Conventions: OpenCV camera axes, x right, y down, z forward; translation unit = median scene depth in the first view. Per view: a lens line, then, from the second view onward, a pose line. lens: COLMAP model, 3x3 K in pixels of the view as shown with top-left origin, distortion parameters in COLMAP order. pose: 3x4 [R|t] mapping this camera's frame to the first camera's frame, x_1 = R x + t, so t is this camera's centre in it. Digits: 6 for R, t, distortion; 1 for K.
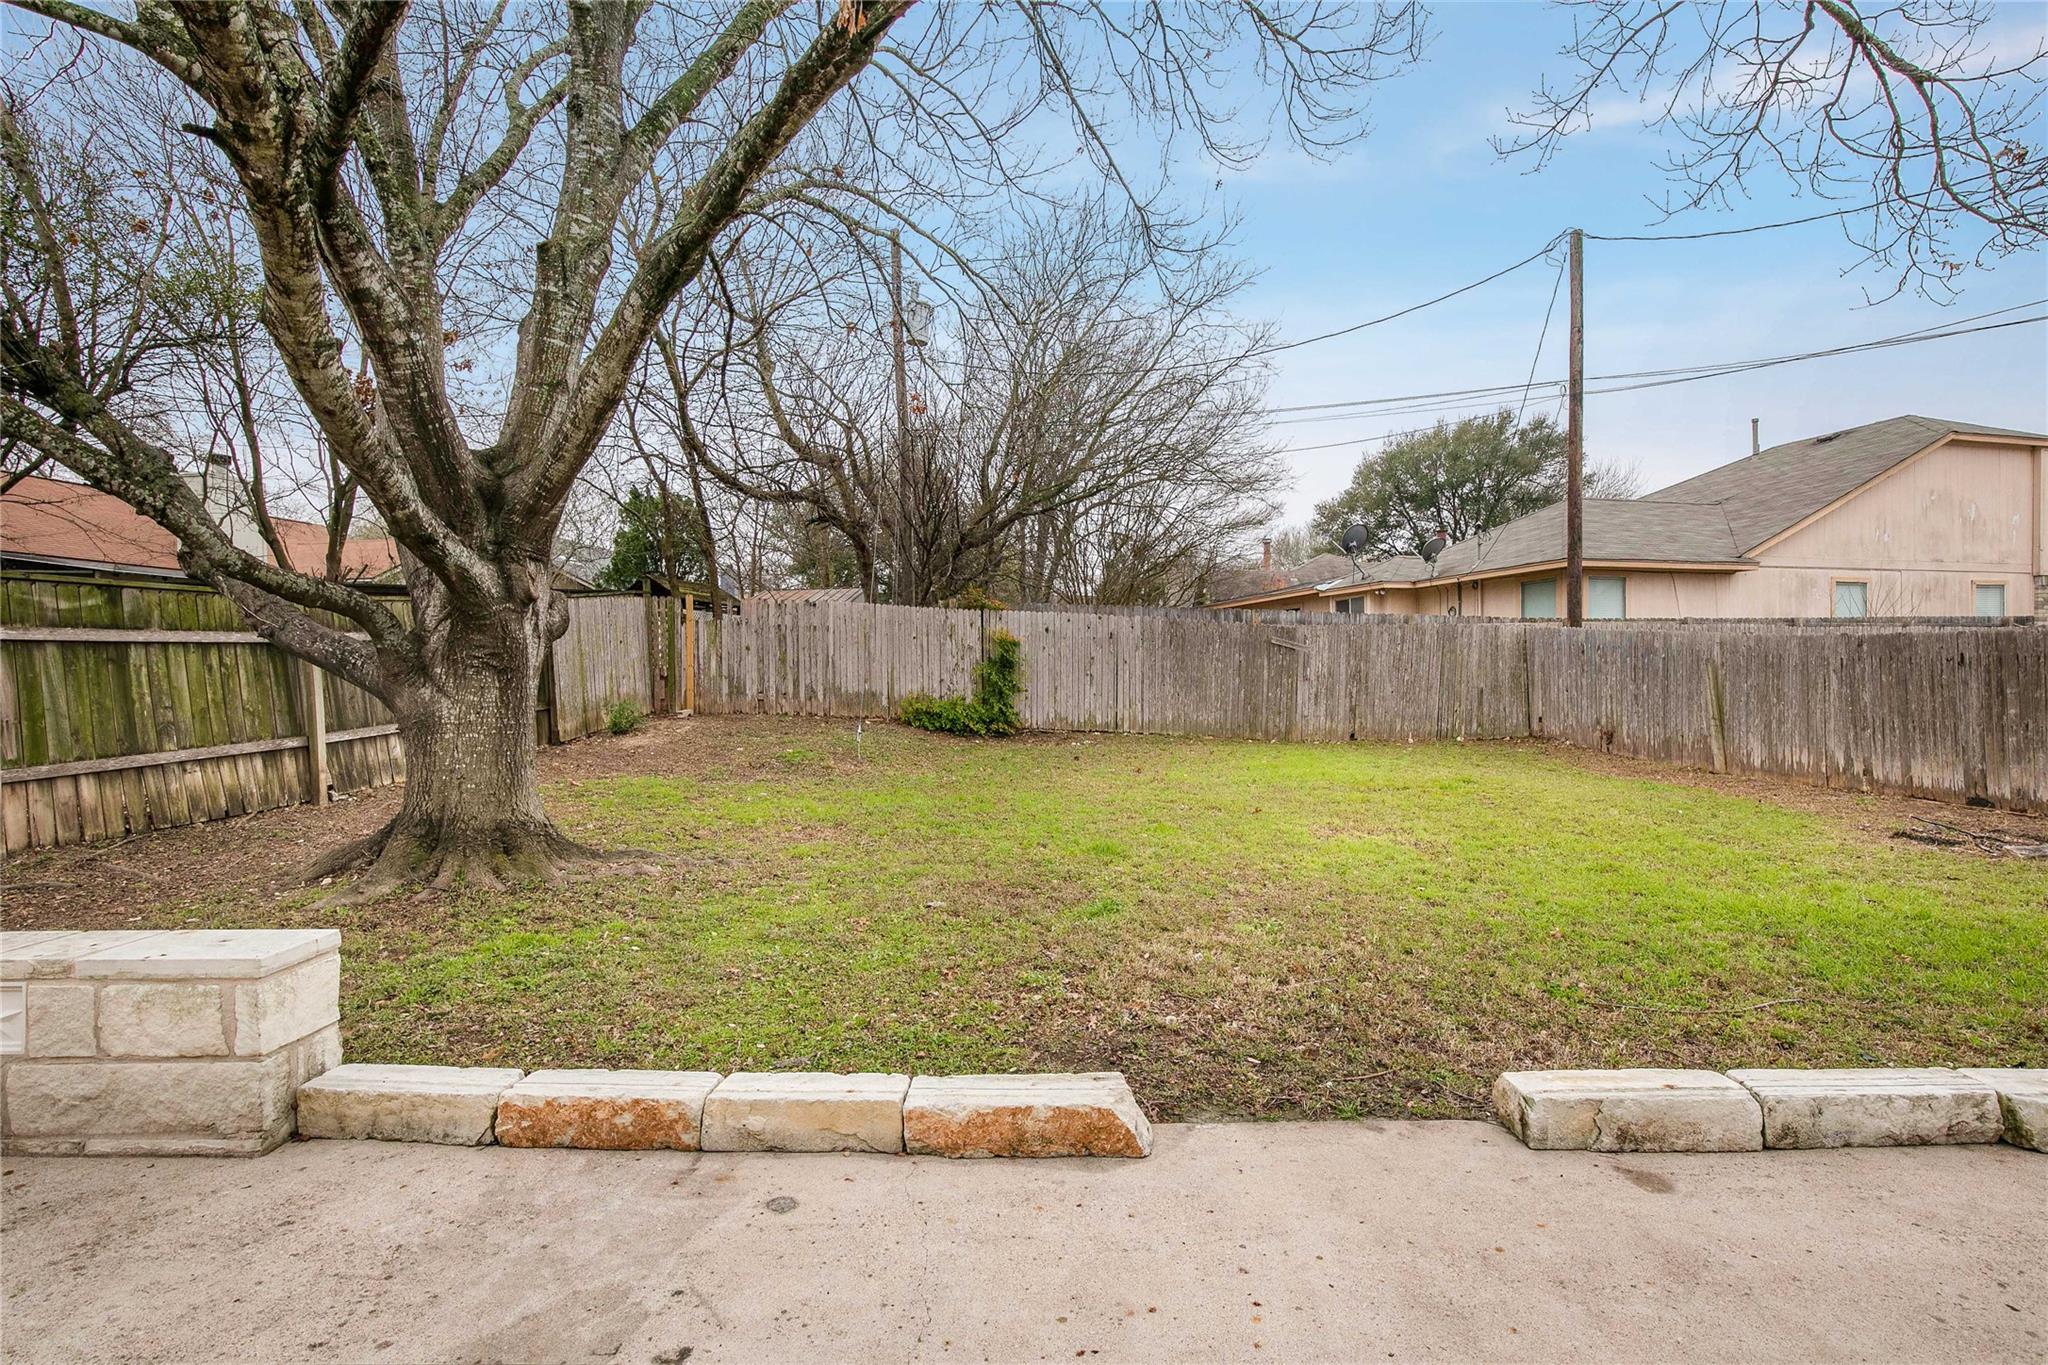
lens RADIAL K [[941.4, 0, 1016.2], [0, 941.4, 710.6], [0, 0, 1]] dist [-0.005508, -0.000089]
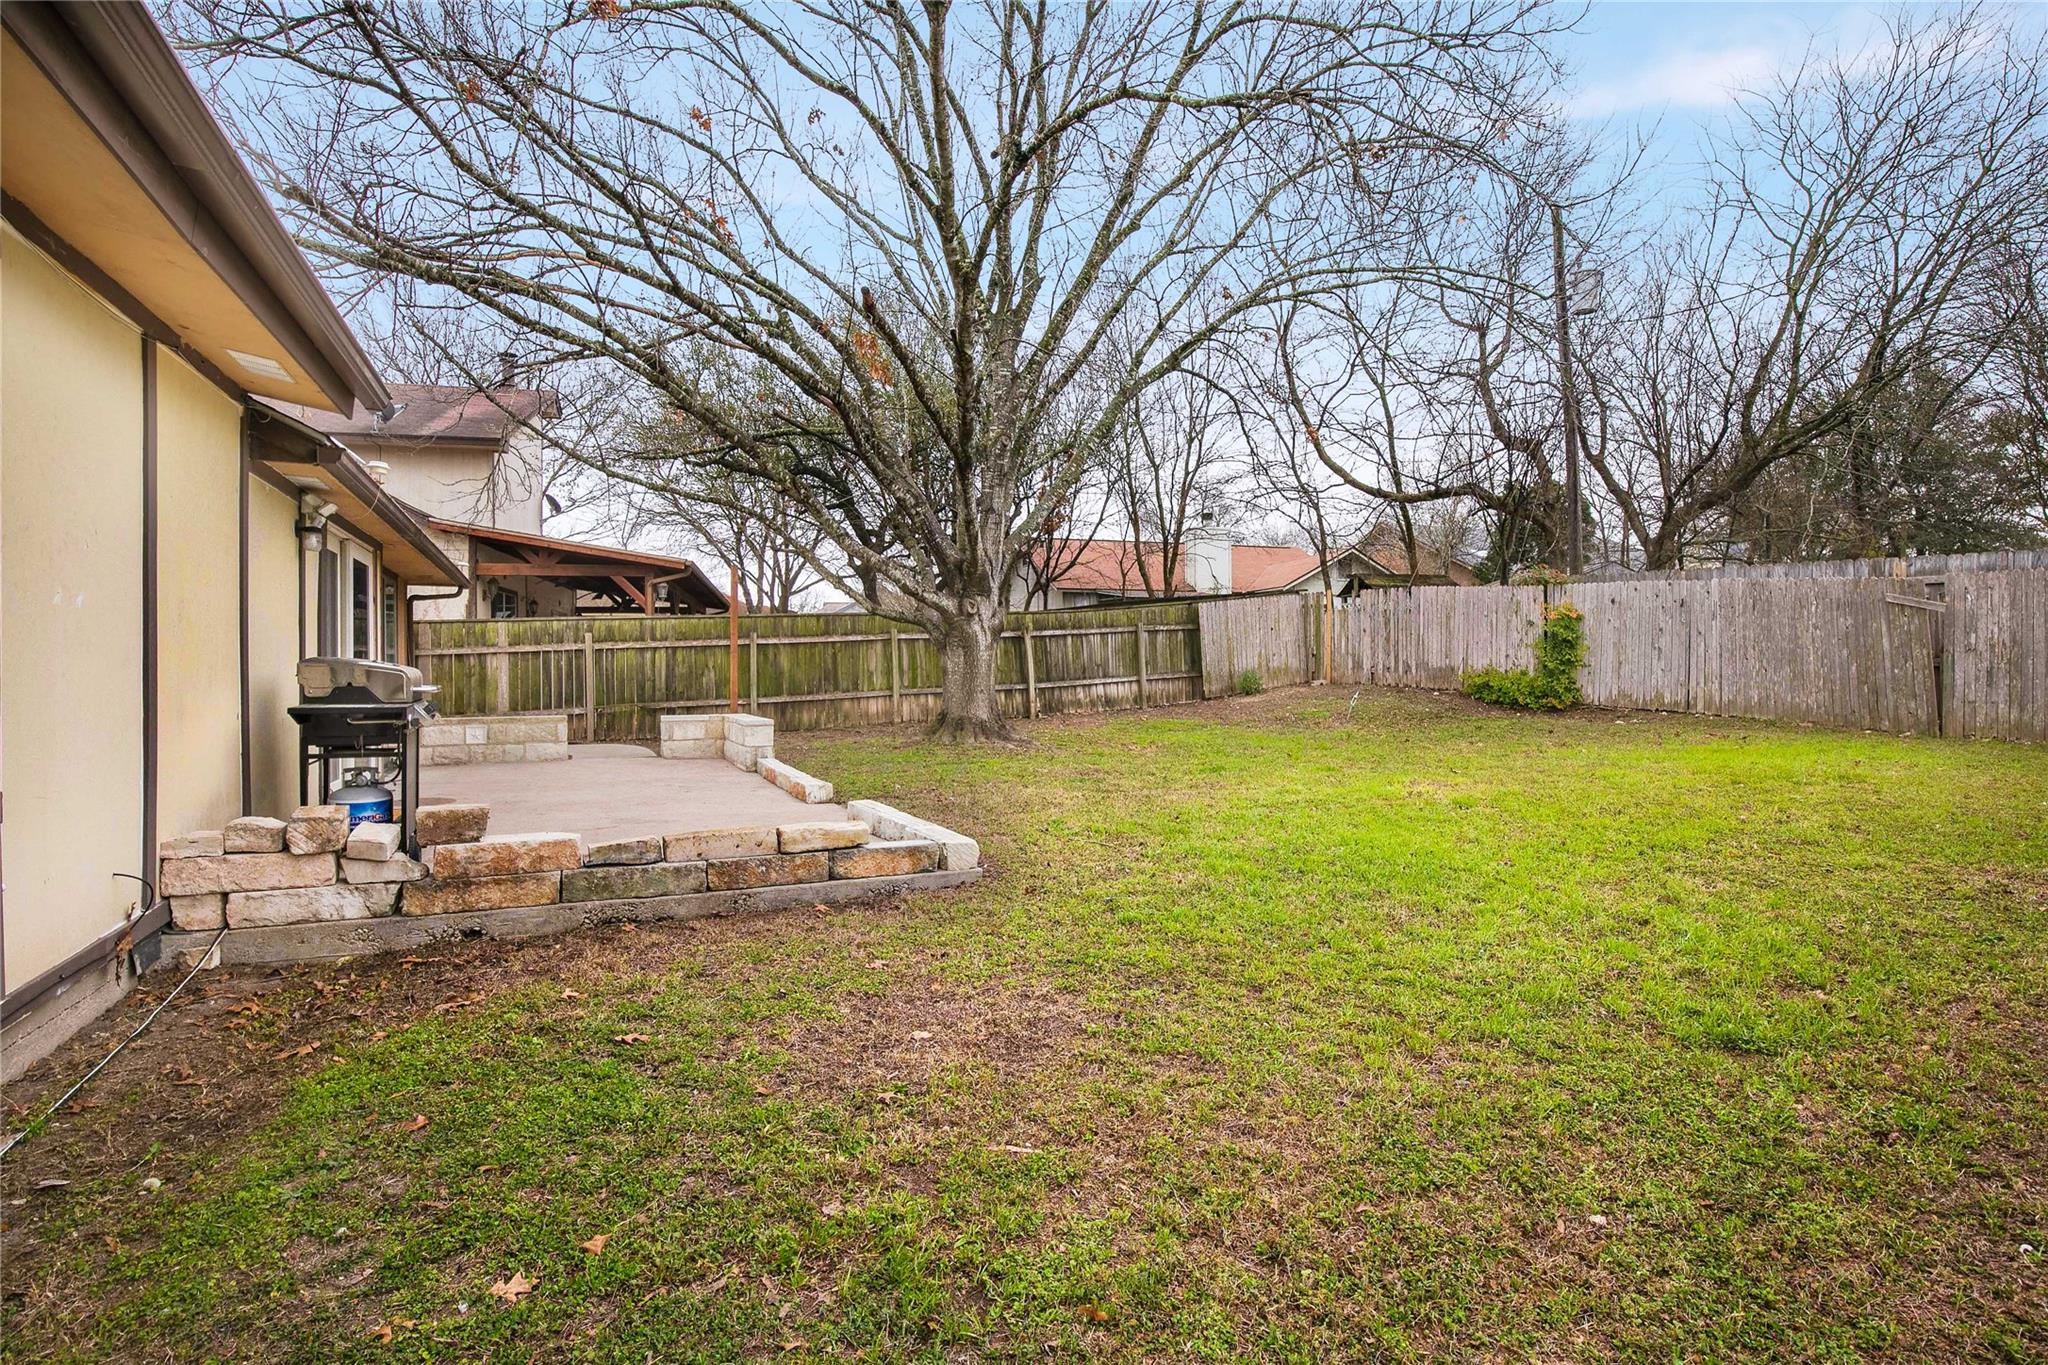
lens RADIAL K [[949.9, 0, 1023.1], [0, 949.9, 650.2], [0, 0, 1]] dist [-0.019121, 0.001301]
pose [[0.462469, -0.013360, -0.886535, 1.067685], [-0.032303, 0.998969, -0.031905, 0.022344], [0.886047, 0.043393, 0.461560, 0.068847]]
